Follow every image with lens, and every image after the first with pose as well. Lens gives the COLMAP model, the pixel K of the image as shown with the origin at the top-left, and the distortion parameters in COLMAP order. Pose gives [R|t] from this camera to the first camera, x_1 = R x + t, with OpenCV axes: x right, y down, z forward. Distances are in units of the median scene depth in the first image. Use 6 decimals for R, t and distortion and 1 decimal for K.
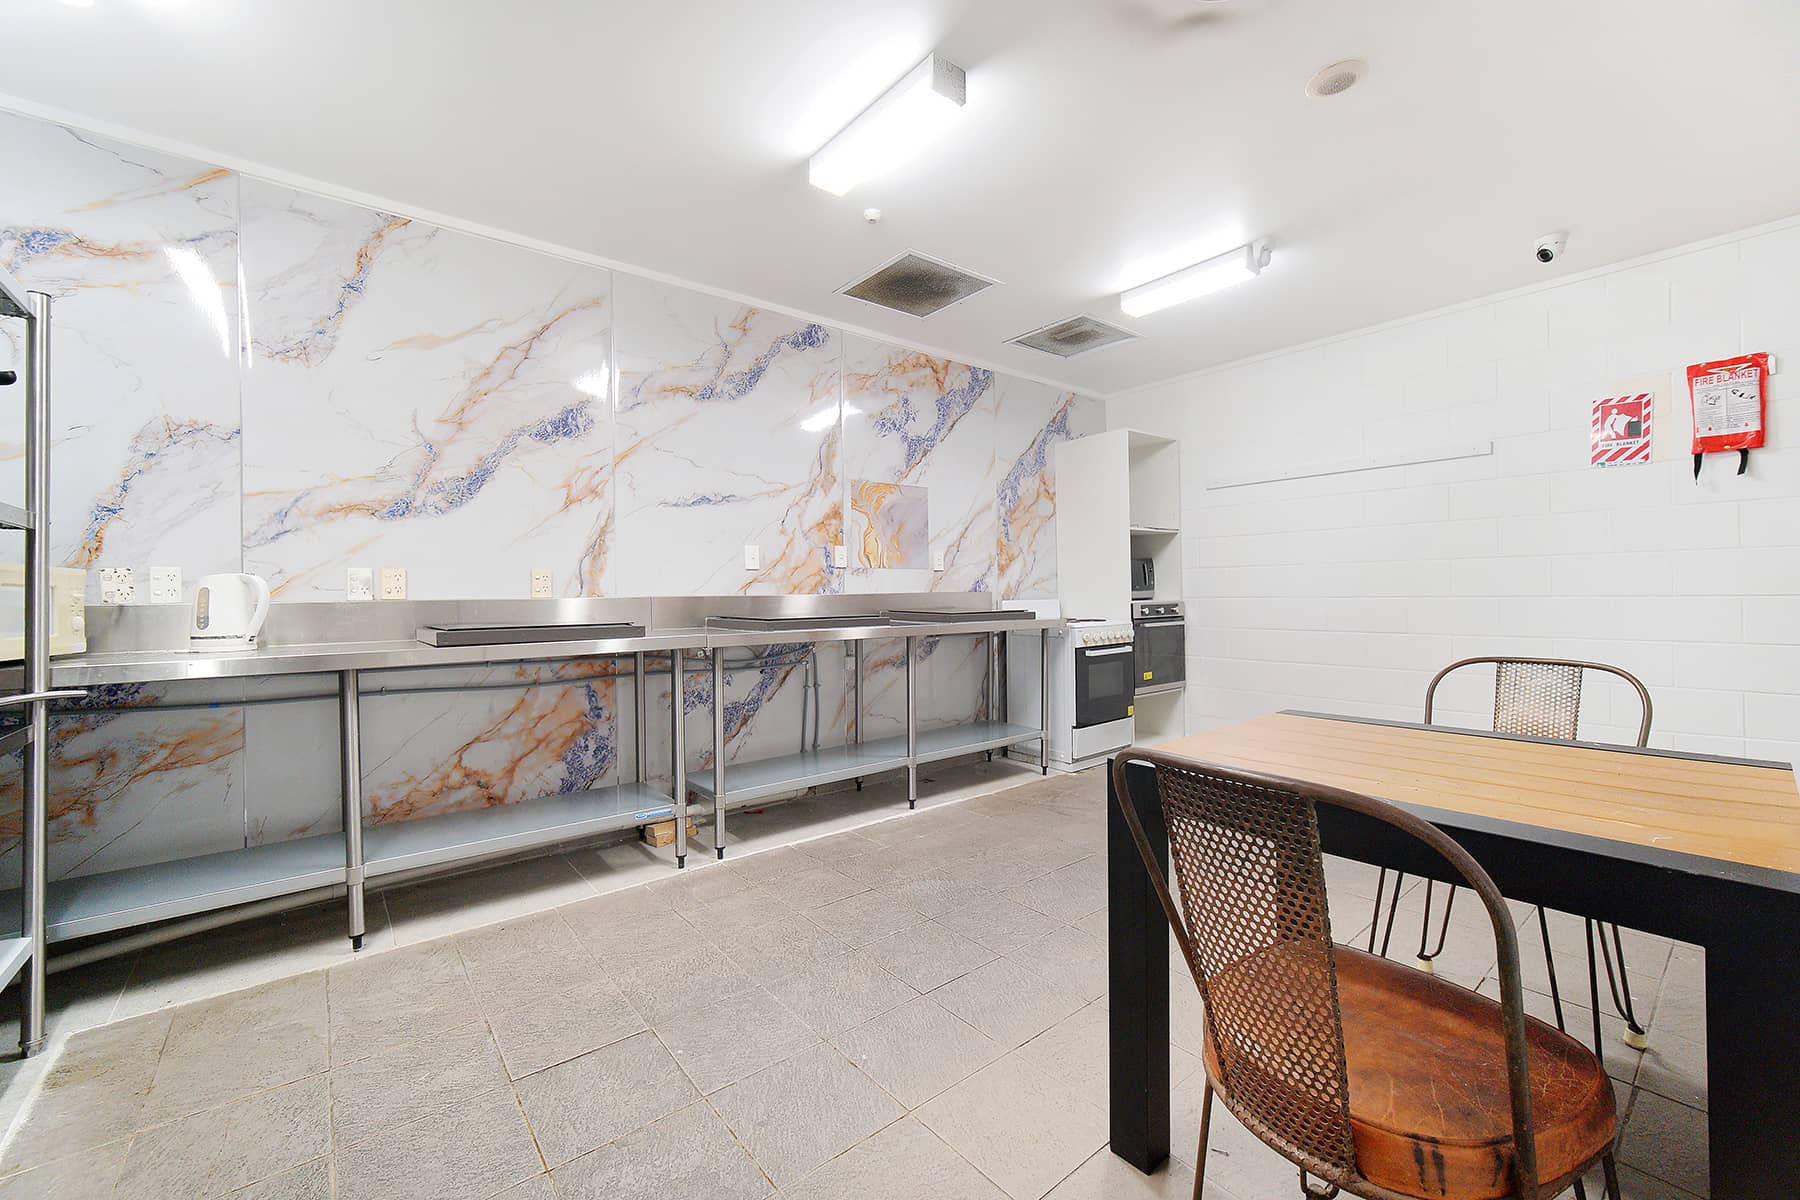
lens RADIAL K [[721.3, 0, 894.4], [0, 721.3, 591.0], [0, 0, 1]] dist [-0.001769, -0.000413]
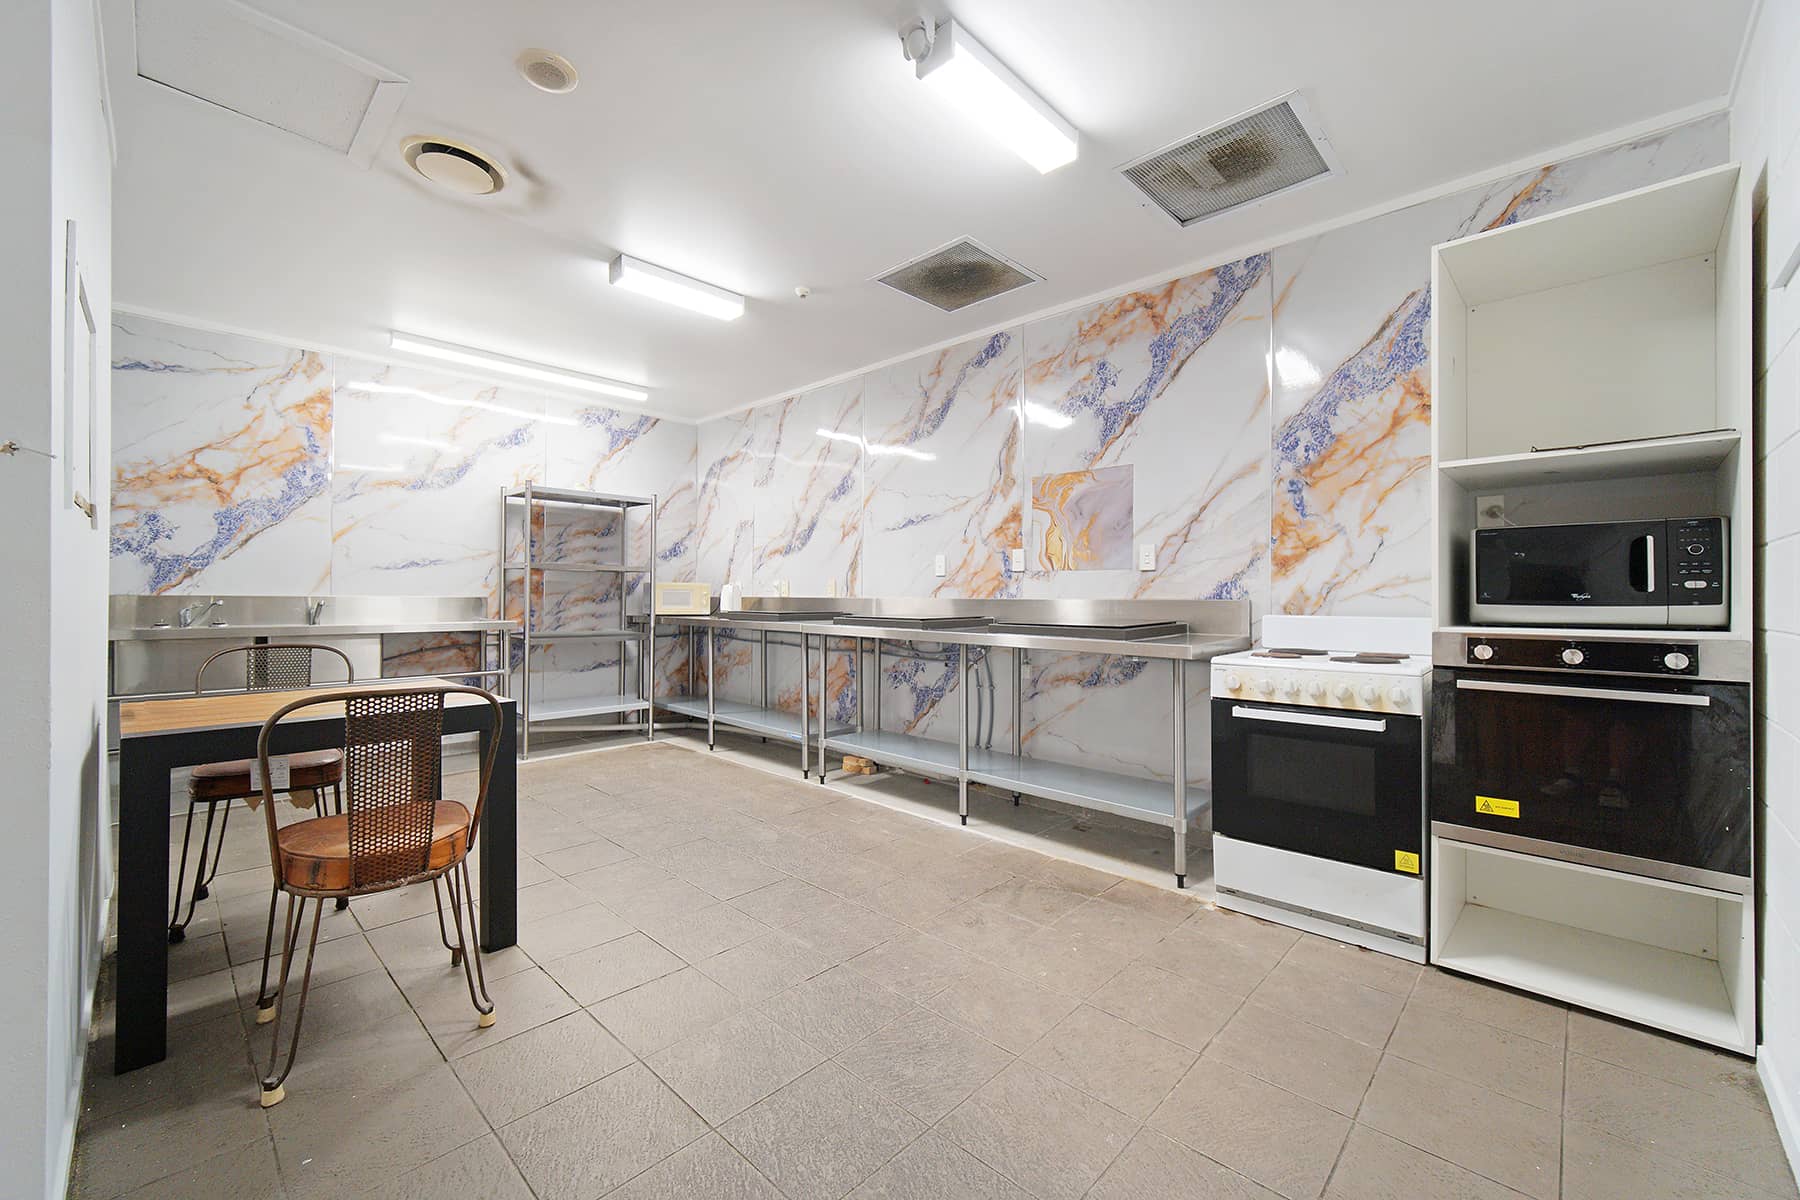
lens RADIAL K [[721.3, 0, 894.1], [0, 721.3, 592.7], [0, 0, 1]] dist [-0.001769, -0.000413]
pose [[0.119321, 0.007145, -0.992830, 0.870430], [-0.007001, 0.999955, 0.006355, -0.008983], [0.992831, 0.006193, 0.119366, 0.721583]]
